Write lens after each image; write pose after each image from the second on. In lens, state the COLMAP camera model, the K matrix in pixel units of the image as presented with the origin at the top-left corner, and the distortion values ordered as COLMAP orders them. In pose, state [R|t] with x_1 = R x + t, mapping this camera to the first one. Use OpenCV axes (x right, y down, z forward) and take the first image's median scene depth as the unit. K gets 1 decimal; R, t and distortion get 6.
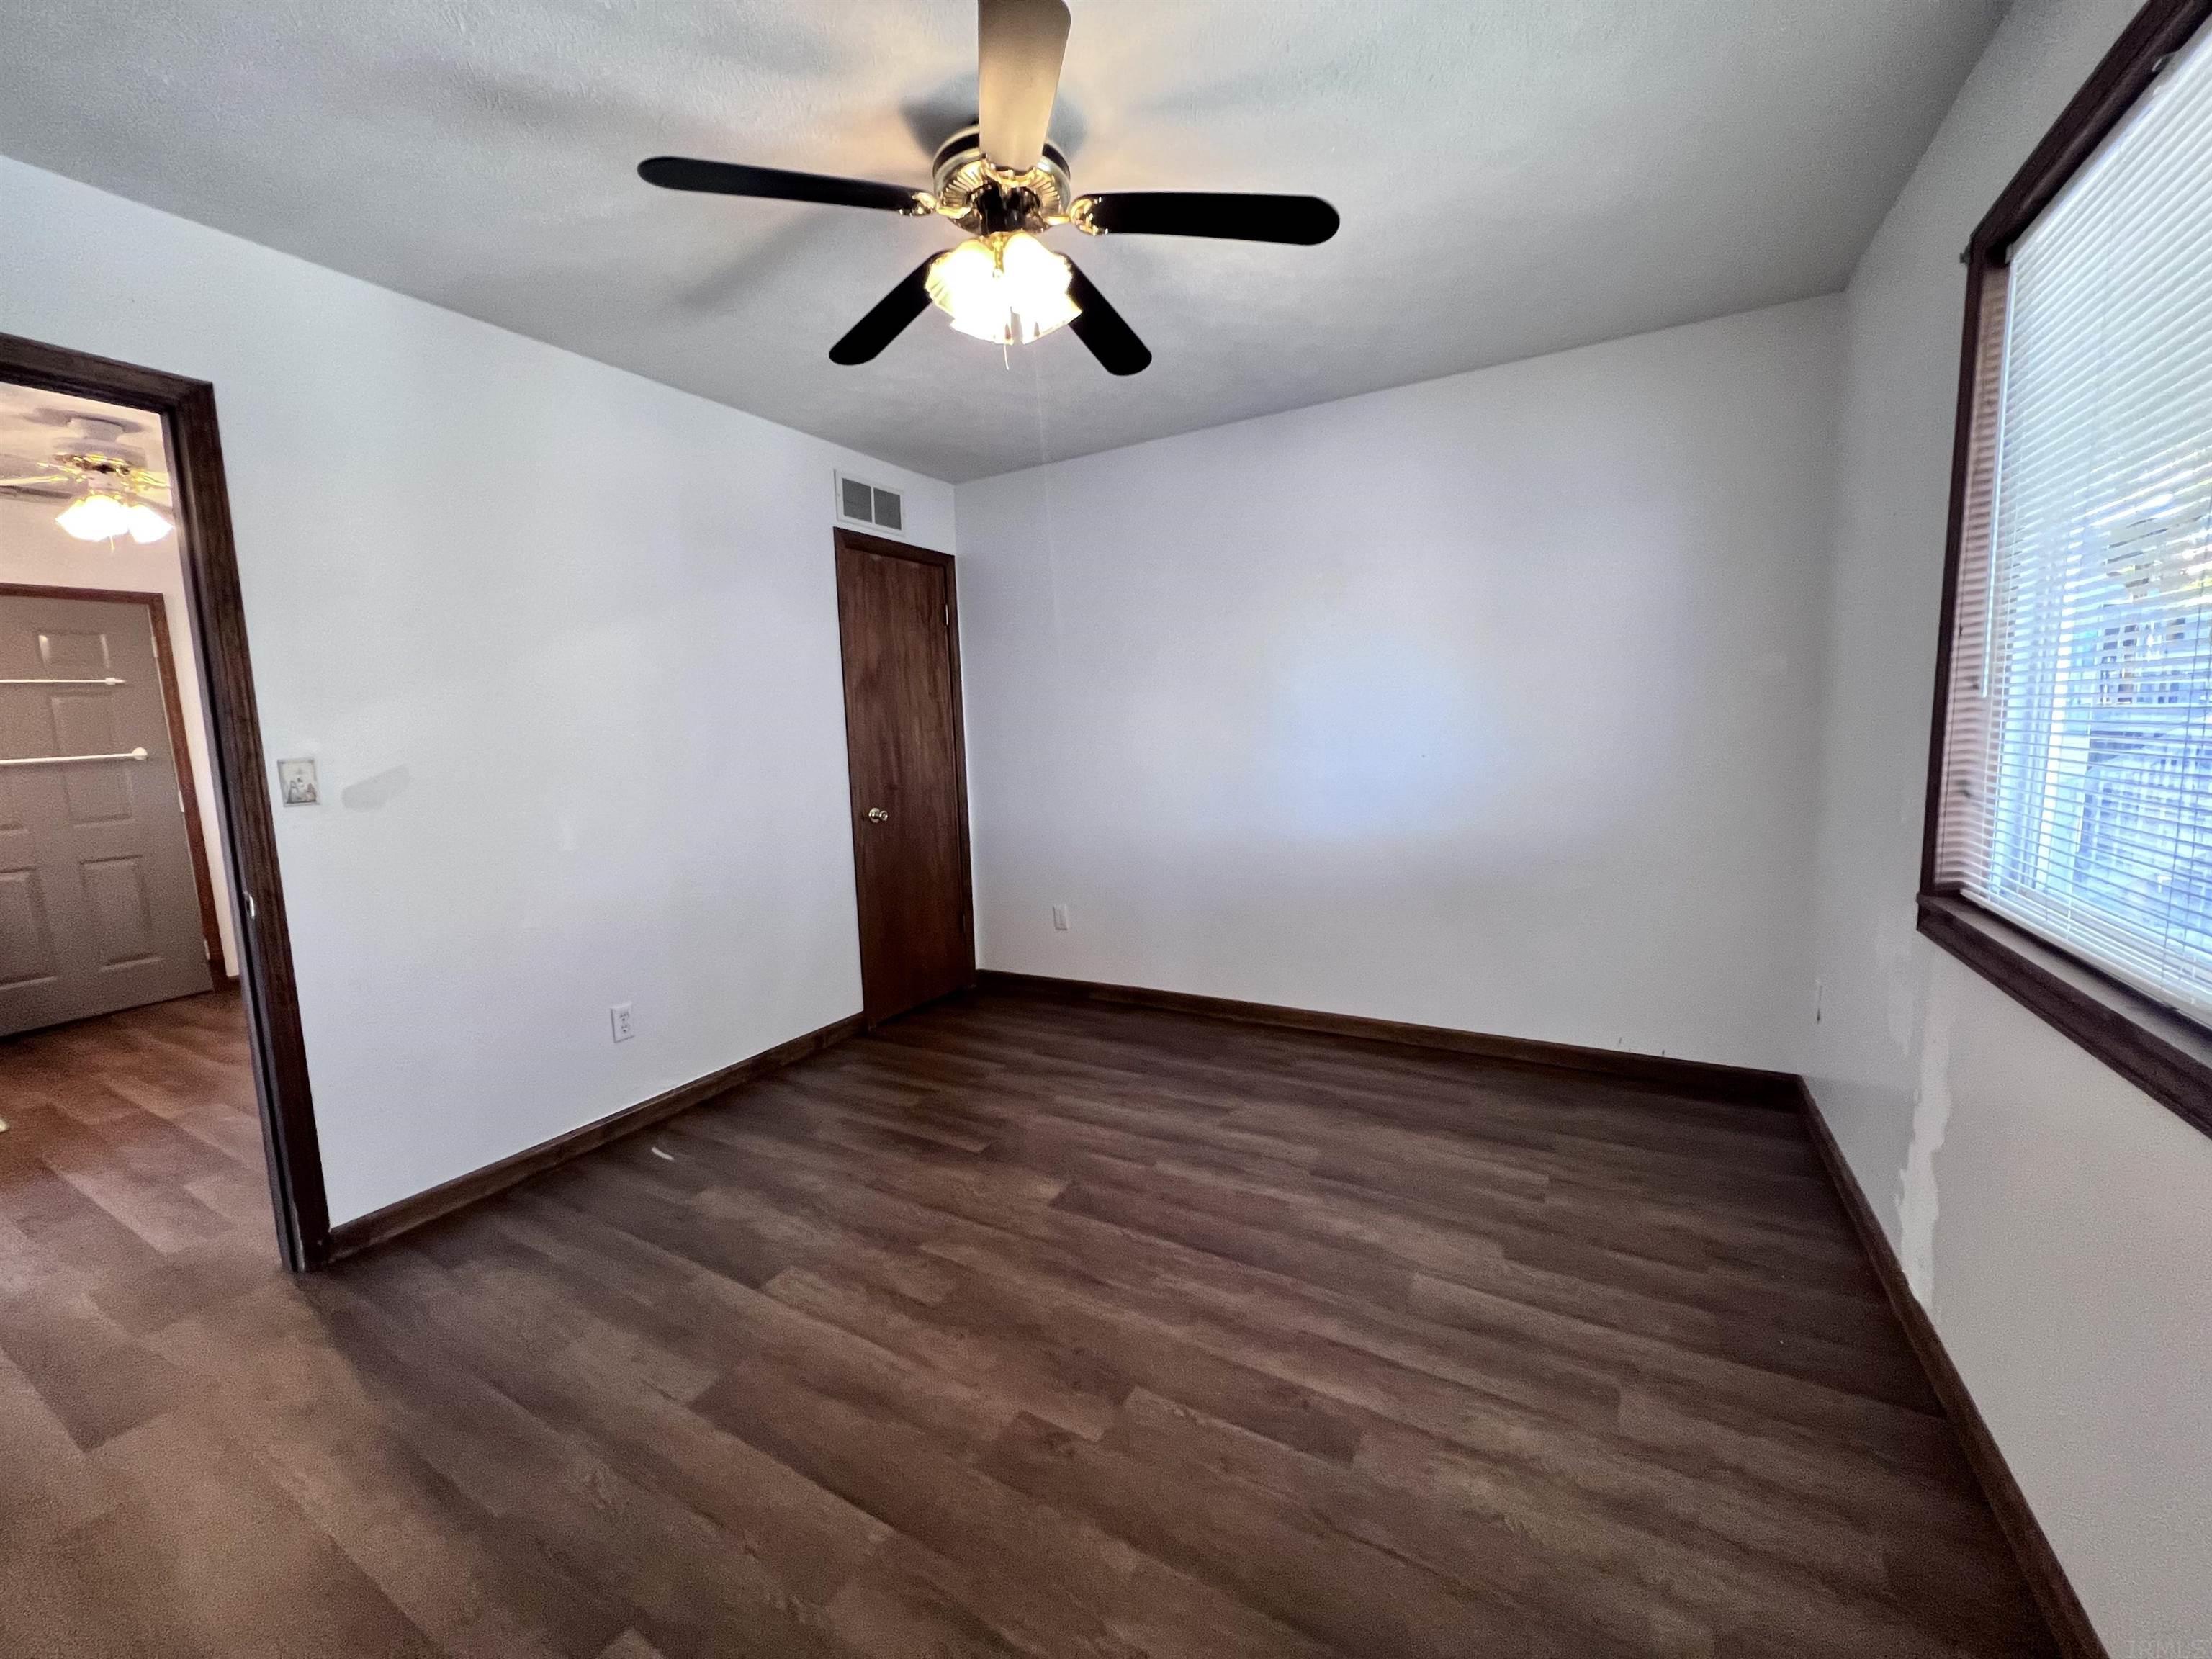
lens RADIAL K [[858.2, 0, 1106.0], [0, 858.2, 829.5], [0, 0, 1]] dist [0.000089, -0.000163]
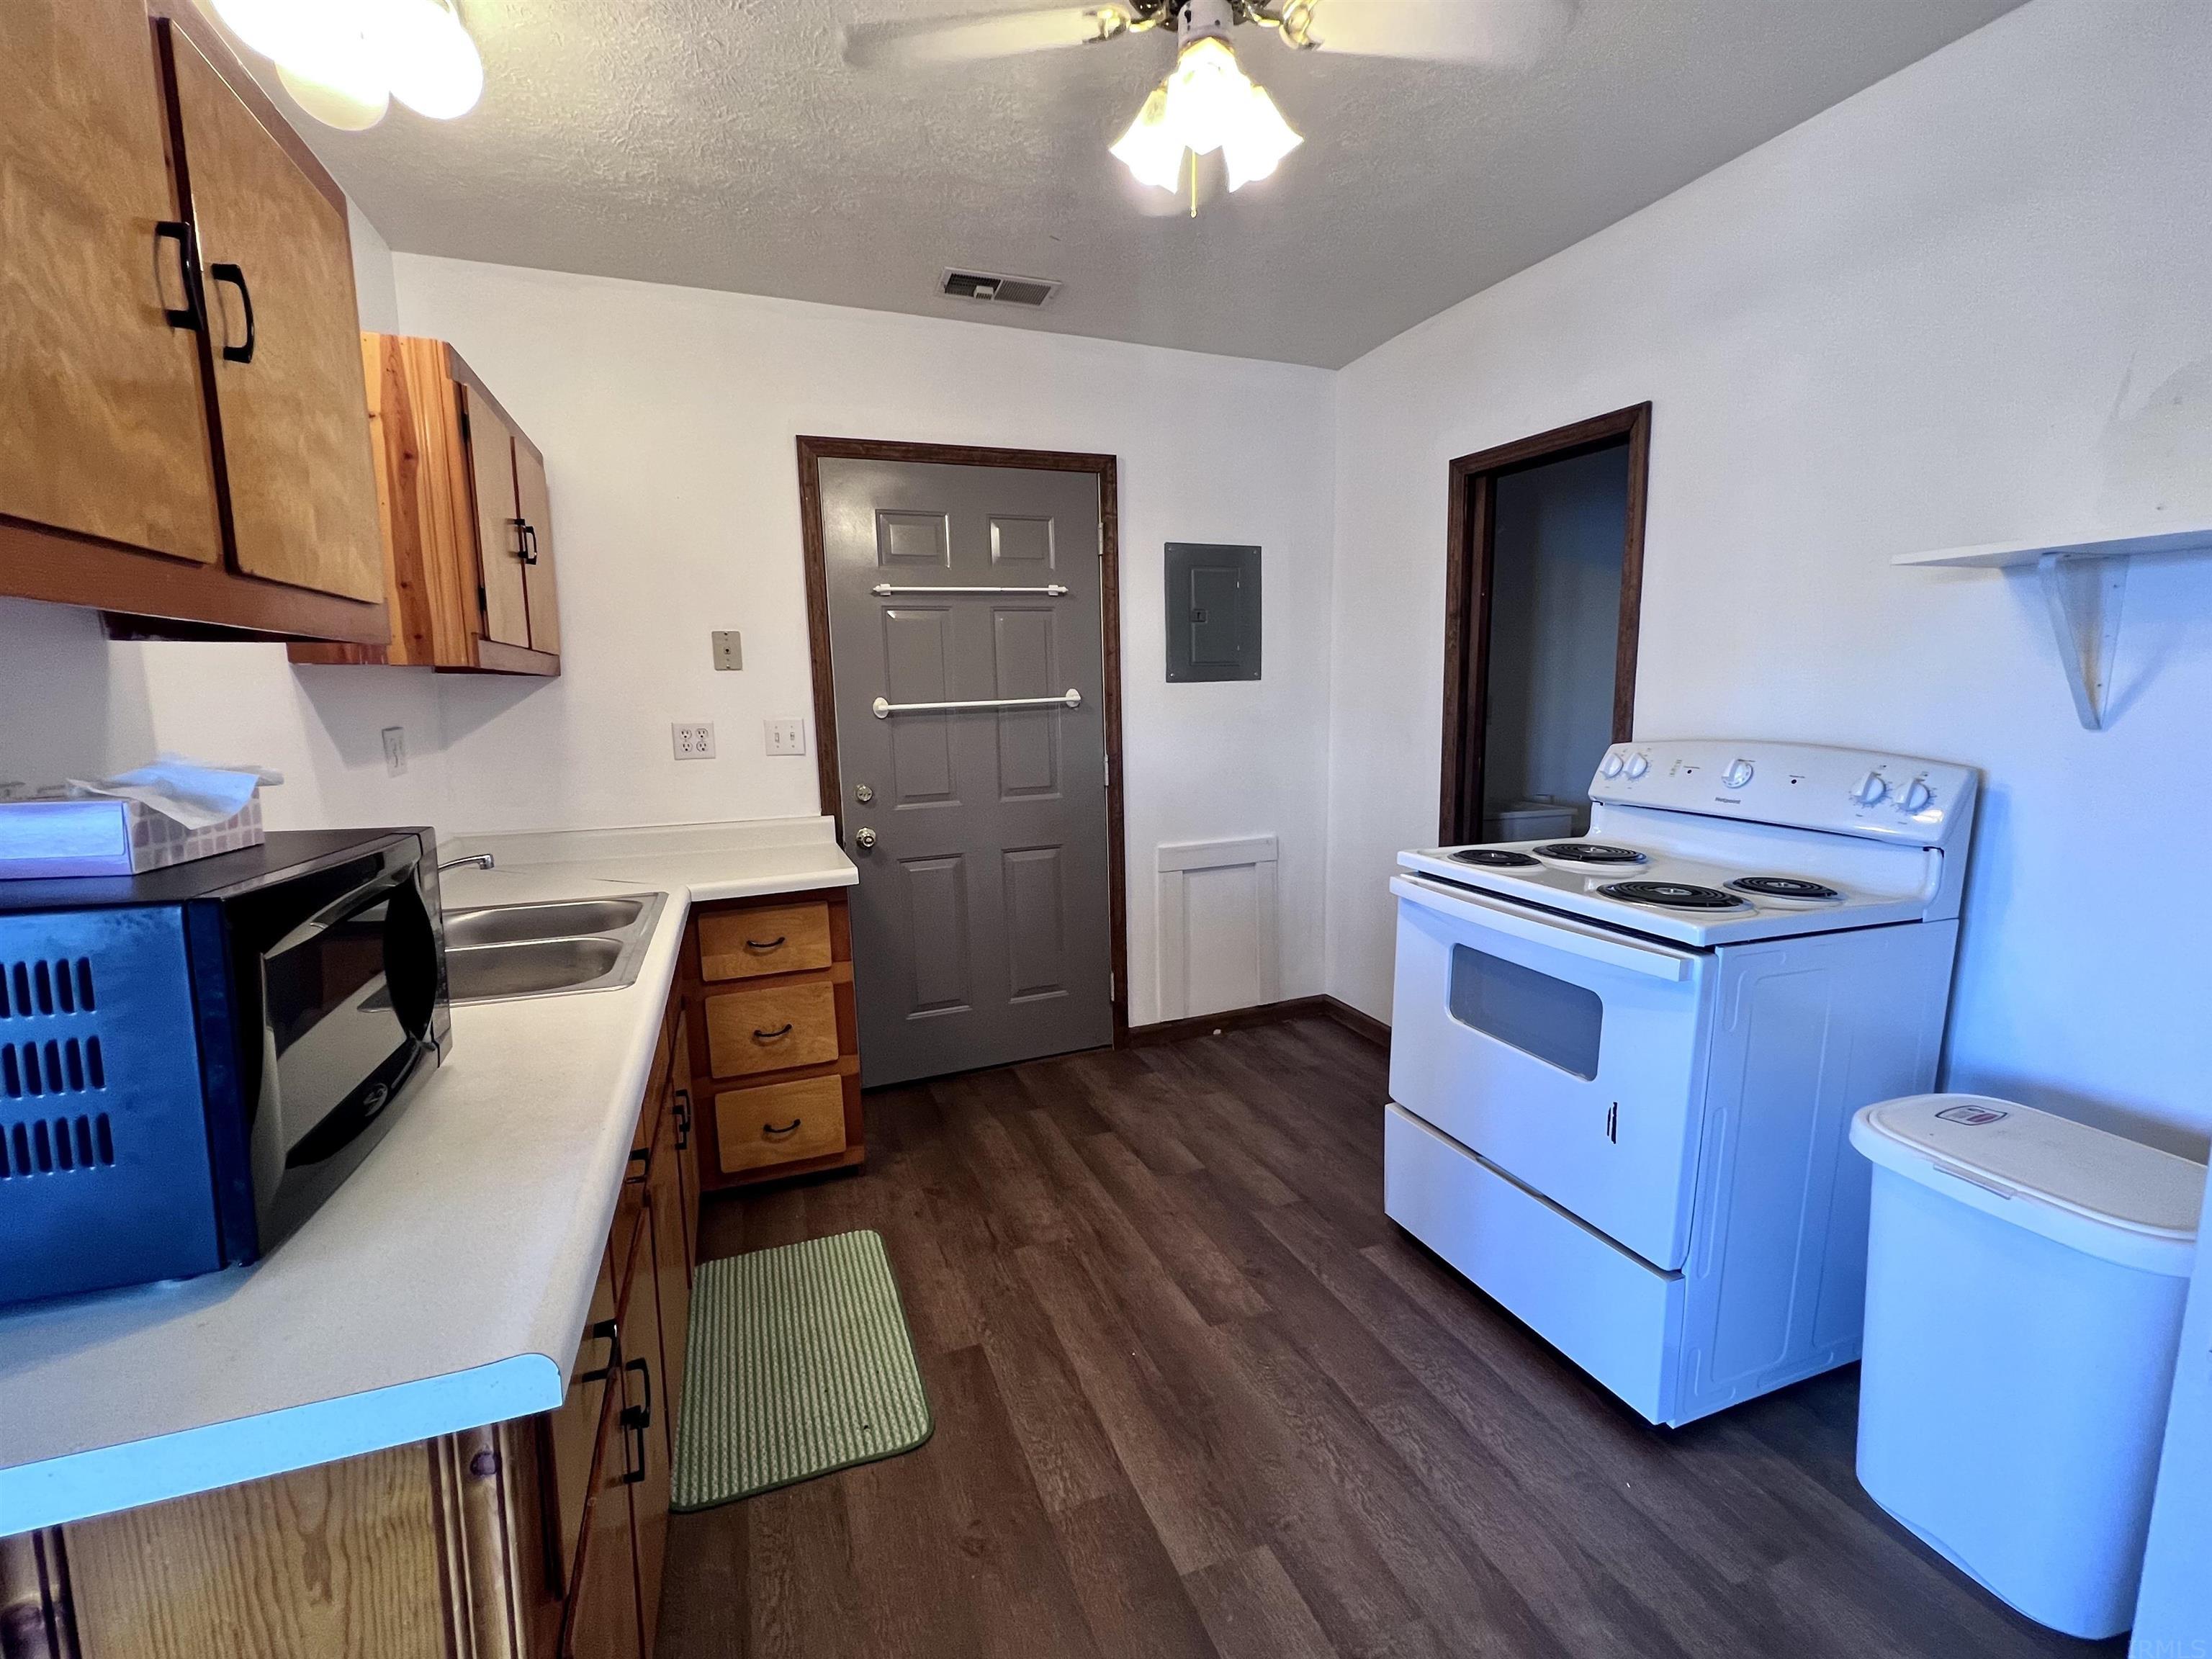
lens RADIAL K [[961.5, 0, 1100.9], [0, 961.5, 821.7], [0, 0, 1]] dist [0.000416, -0.000131]
pose [[0.759046, 0.102141, -0.642975, -0.637549], [-0.084078, 0.994725, 0.058763, -0.038092], [0.645586, 0.009456, 0.763629, 0.454189]]
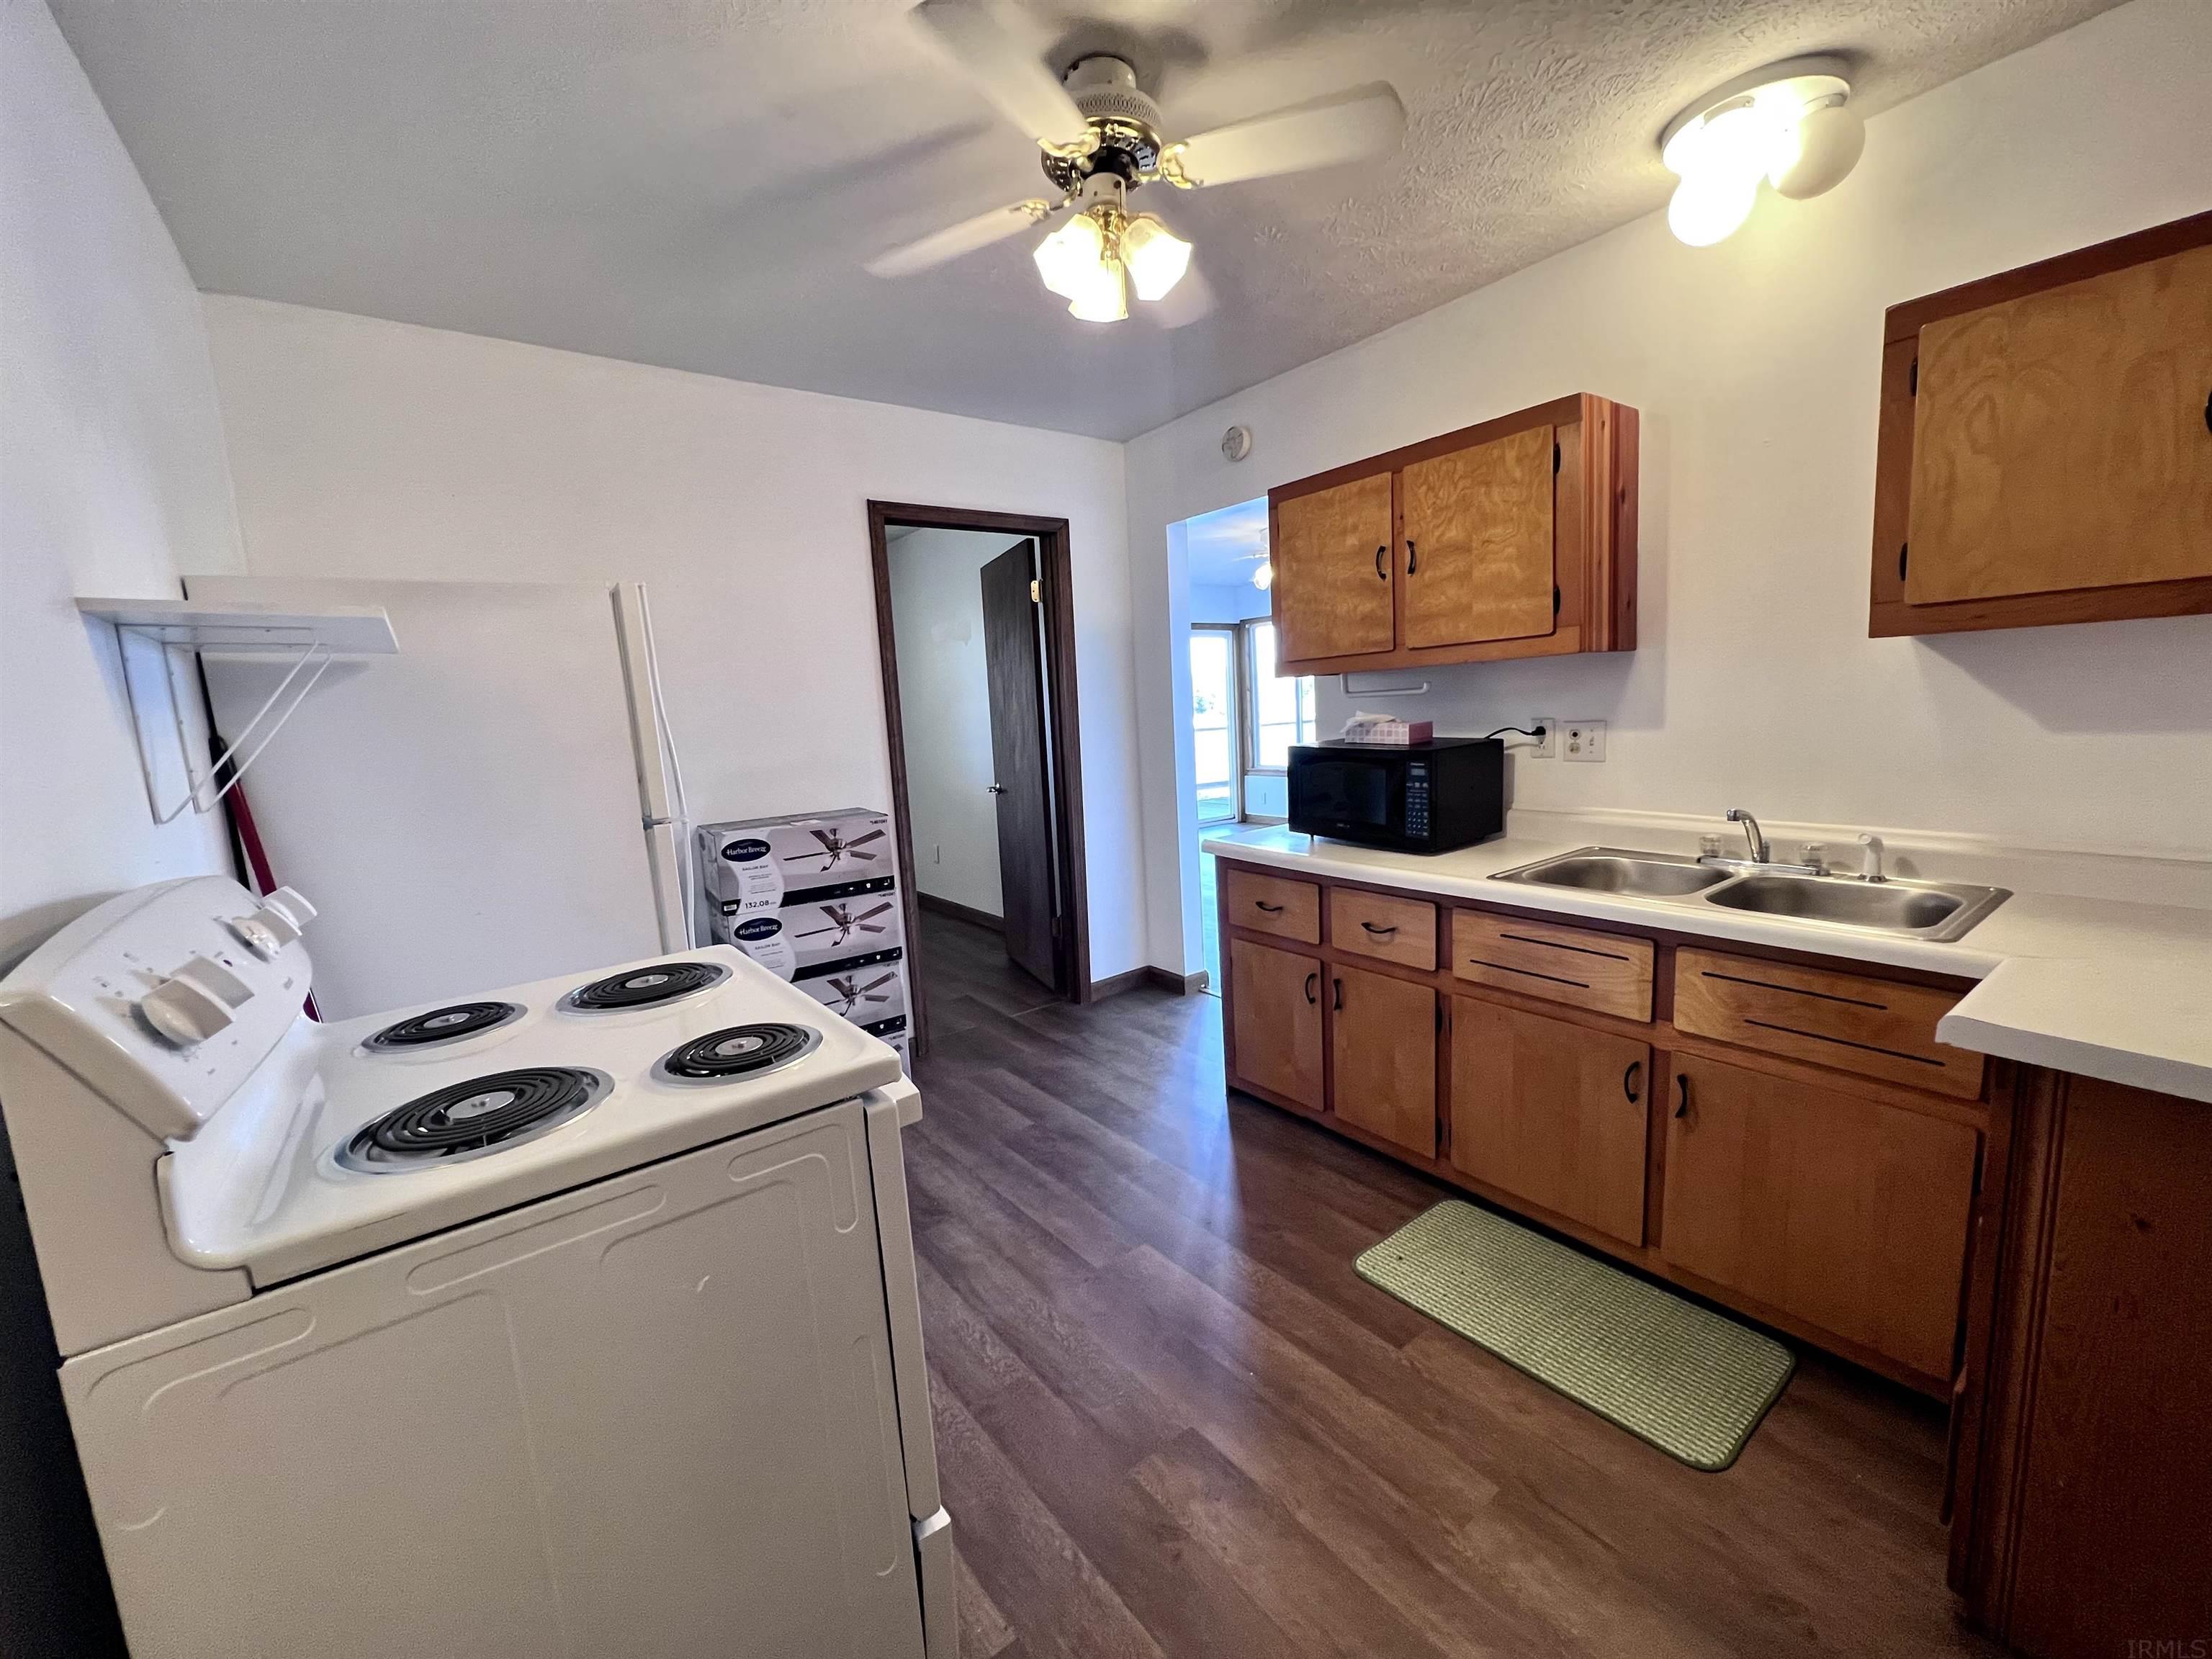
lens RADIAL K [[886.9, 0, 1101.8], [0, 886.9, 828.9], [0, 0, 1]] dist [-0.000141, -0.000102]
pose [[-0.908569, 0.019548, 0.417278, -1.008492], [0.127264, 0.964373, 0.231924, -0.114185], [-0.397878, 0.263824, -0.878687, 1.142361]]
